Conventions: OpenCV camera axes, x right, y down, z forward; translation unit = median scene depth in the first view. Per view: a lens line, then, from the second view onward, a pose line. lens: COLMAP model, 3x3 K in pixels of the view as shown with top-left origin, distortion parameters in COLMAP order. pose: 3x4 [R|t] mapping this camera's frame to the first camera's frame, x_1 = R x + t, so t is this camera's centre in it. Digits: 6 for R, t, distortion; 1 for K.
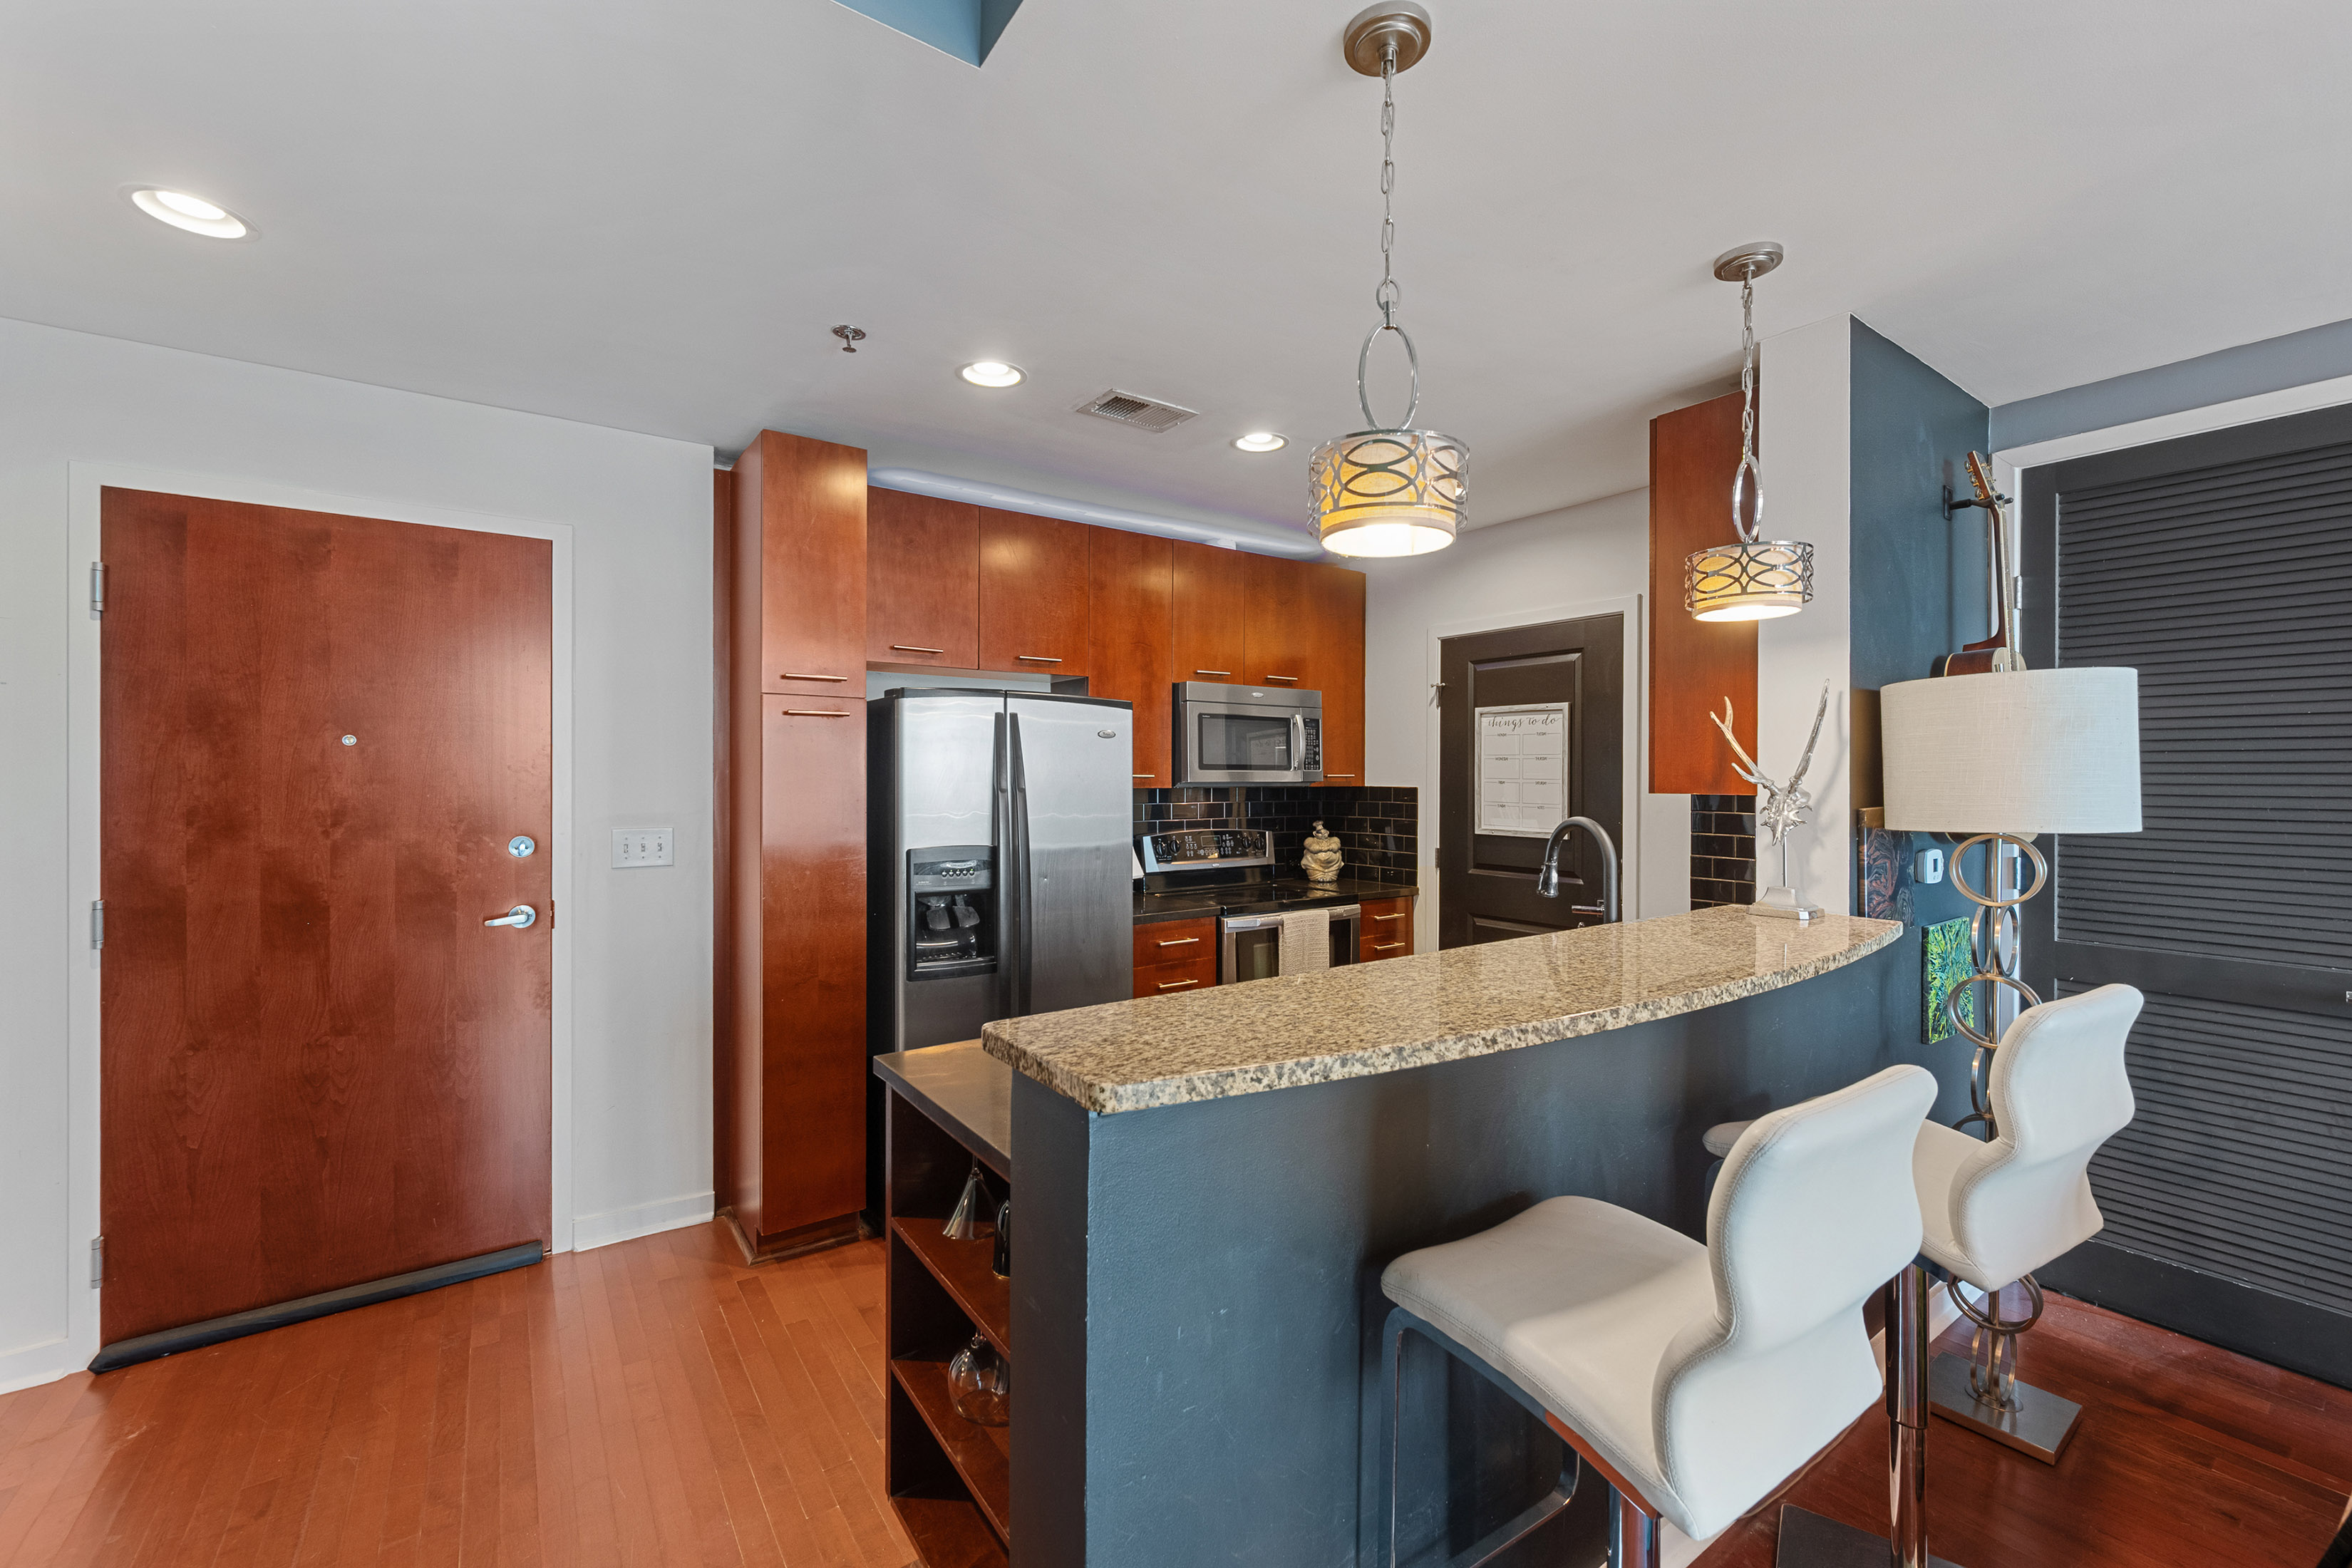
lens RADIAL K [[960.6, 0, 1176.1], [0, 960.6, 784.7], [0, 0, 1]] dist [0.023398, 0.000177]
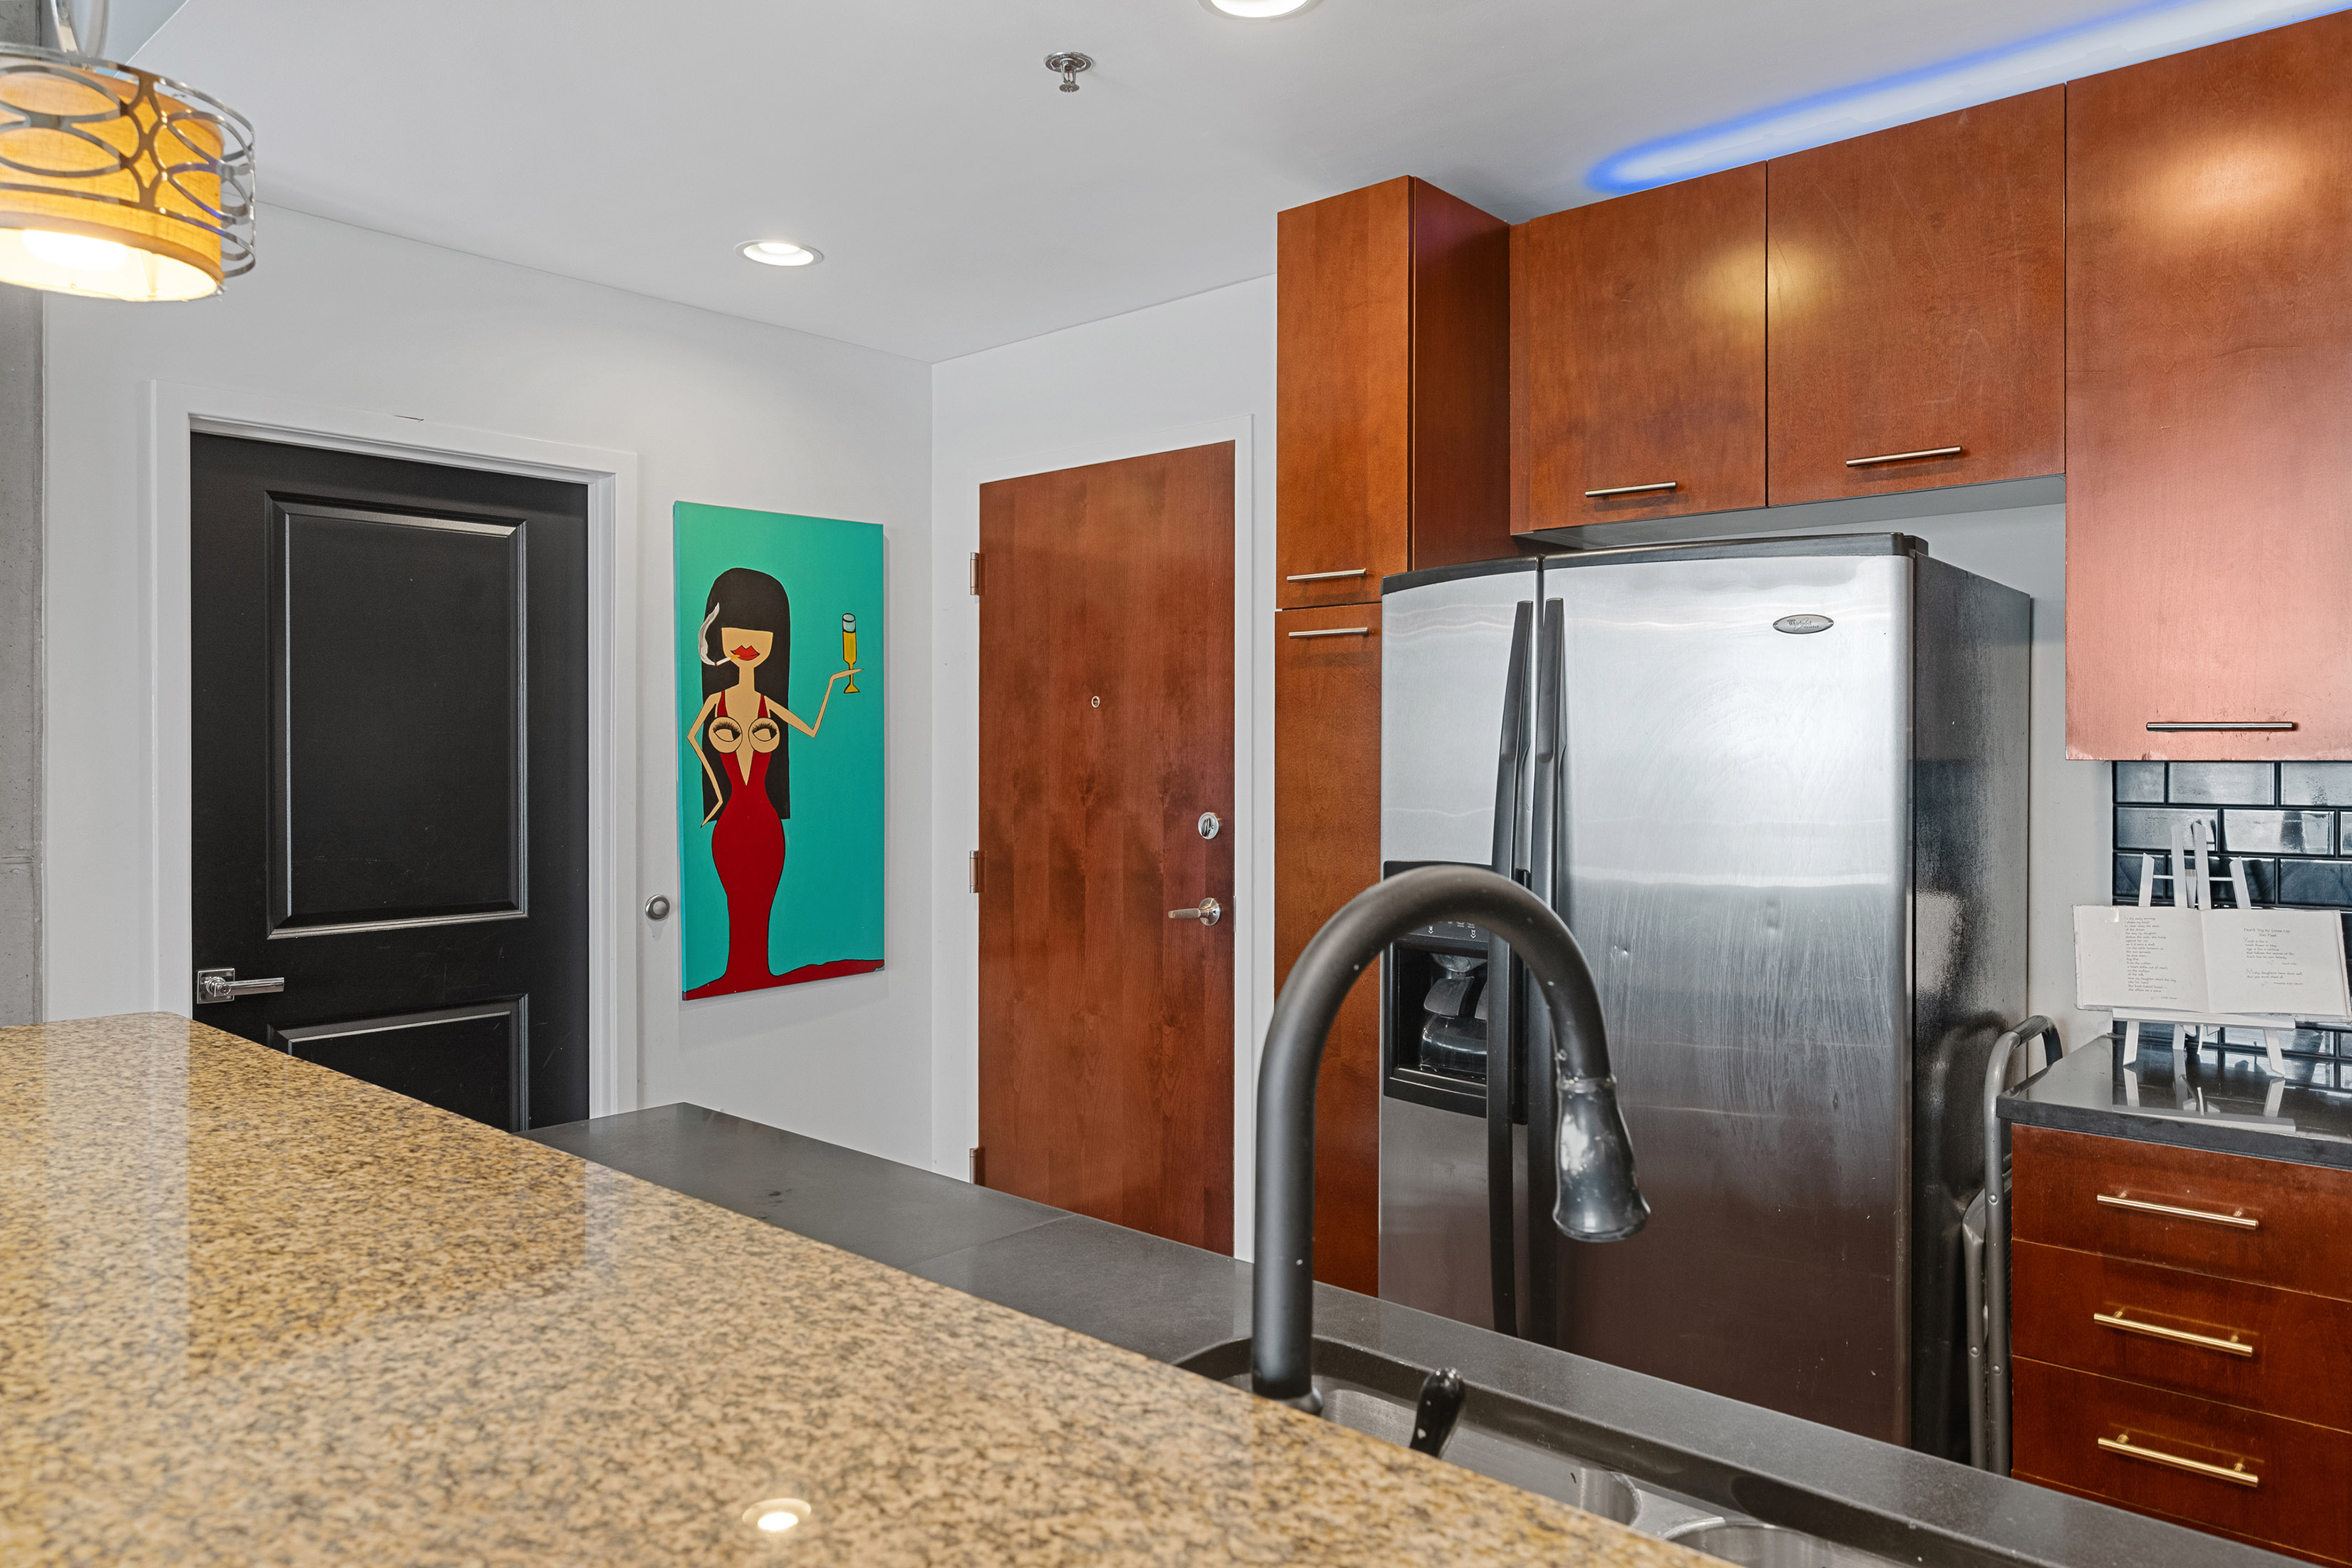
lens RADIAL K [[1533.1, 0, 1177.9], [0, 1533.1, 765.0], [0, 0, 1]] dist [0.020275, -0.001592]
pose [[0.239234, 0.005021, -0.970949, 0.432679], [-0.009610, 0.999950, 0.002804, 0.007188], [0.970914, 0.008660, 0.239270, 0.505850]]
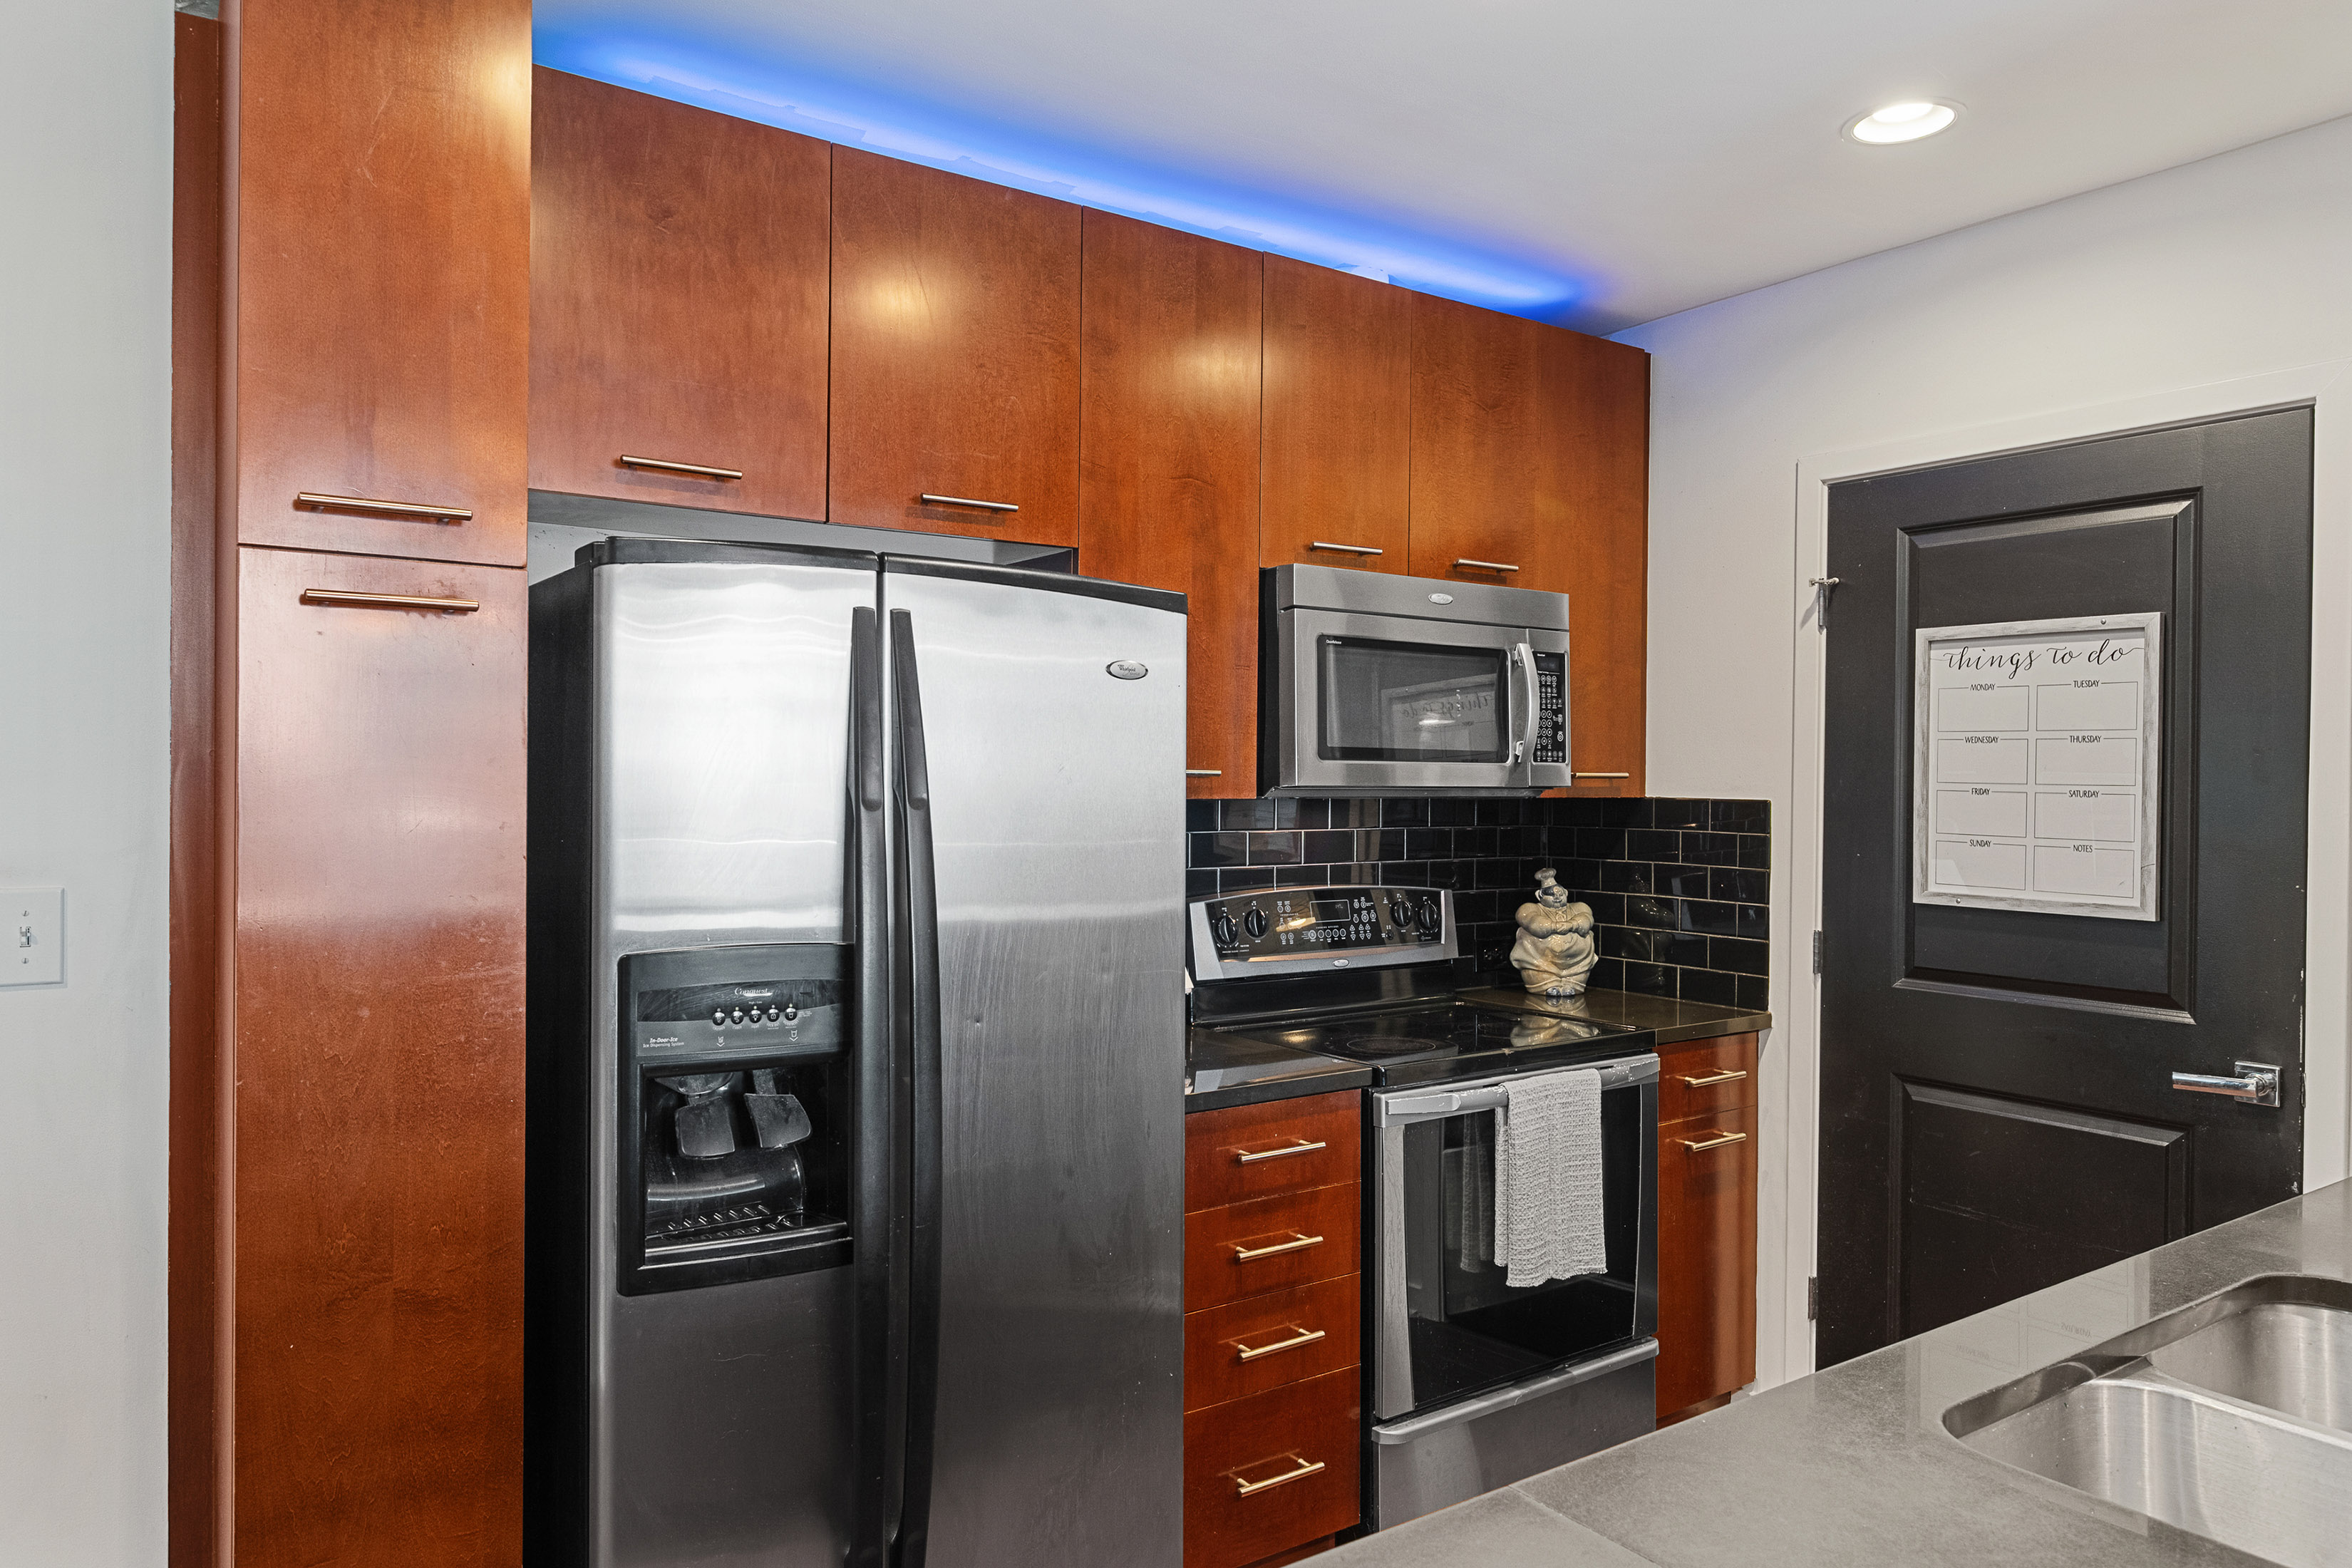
lens RADIAL K [[1533.1, 0, 1176.3], [0, 1533.1, 793.2], [0, 0, 1]] dist [0.020275, -0.001592]
pose [[0.999931, 0.006904, -0.009510, -0.038398], [-0.006884, 0.999974, 0.002215, -0.000636], [0.009525, -0.002150, 0.999952, 0.291287]]
